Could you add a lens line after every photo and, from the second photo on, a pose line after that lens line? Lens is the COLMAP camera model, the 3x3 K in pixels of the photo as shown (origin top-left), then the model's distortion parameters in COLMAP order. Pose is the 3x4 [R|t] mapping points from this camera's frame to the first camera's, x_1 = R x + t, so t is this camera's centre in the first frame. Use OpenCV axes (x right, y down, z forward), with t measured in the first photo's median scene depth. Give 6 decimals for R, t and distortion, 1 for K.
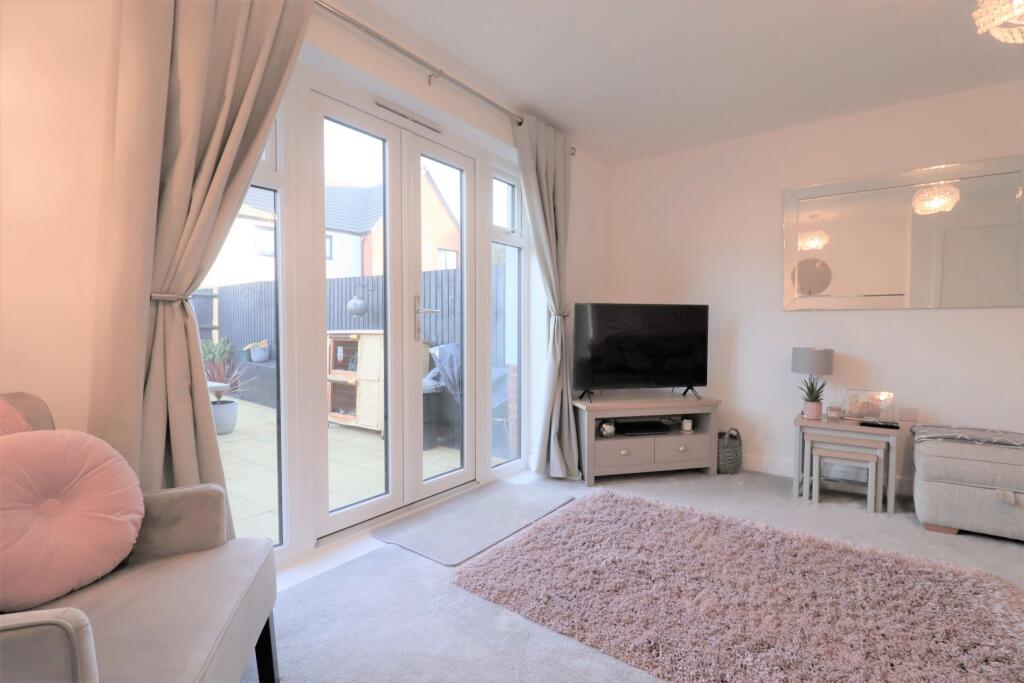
lens RADIAL K [[469.9, 0, 512.0], [0, 469.9, 341.5], [0, 0, 1]] dist [-0.039430, -0.000259]
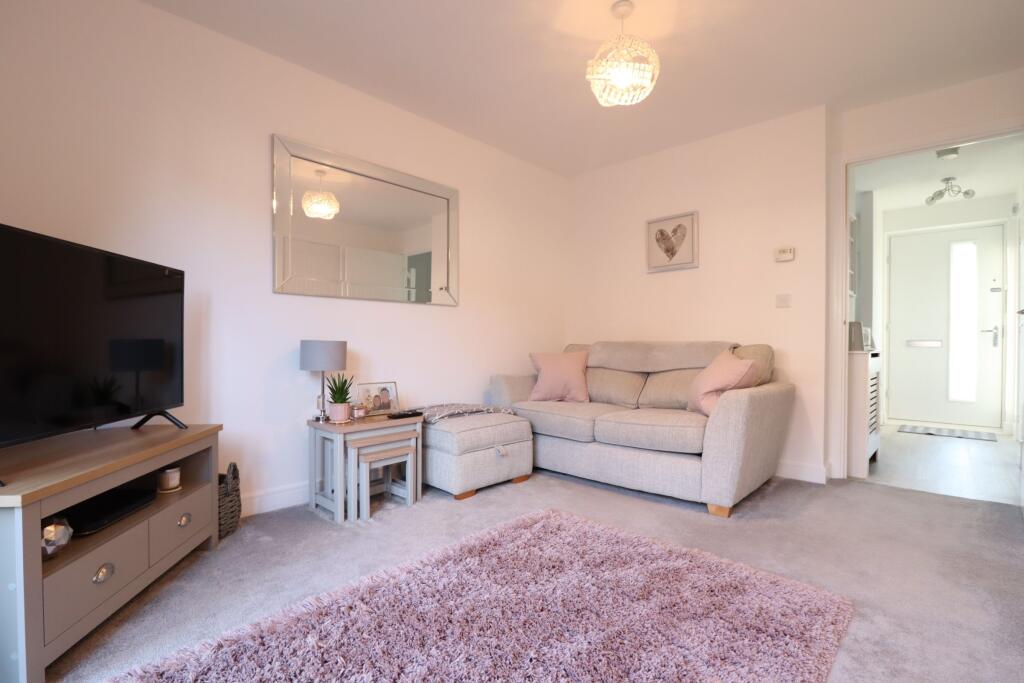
lens RADIAL K [[469.9, 0, 512.0], [0, 469.9, 341.5], [0, 0, 1]] dist [-0.039430, -0.000259]
pose [[0.093335, -0.000146, 0.995635, -0.149455], [0.030170, 0.999541, -0.002682, 0.029076], [-0.995177, 0.030289, 0.093297, 0.568360]]
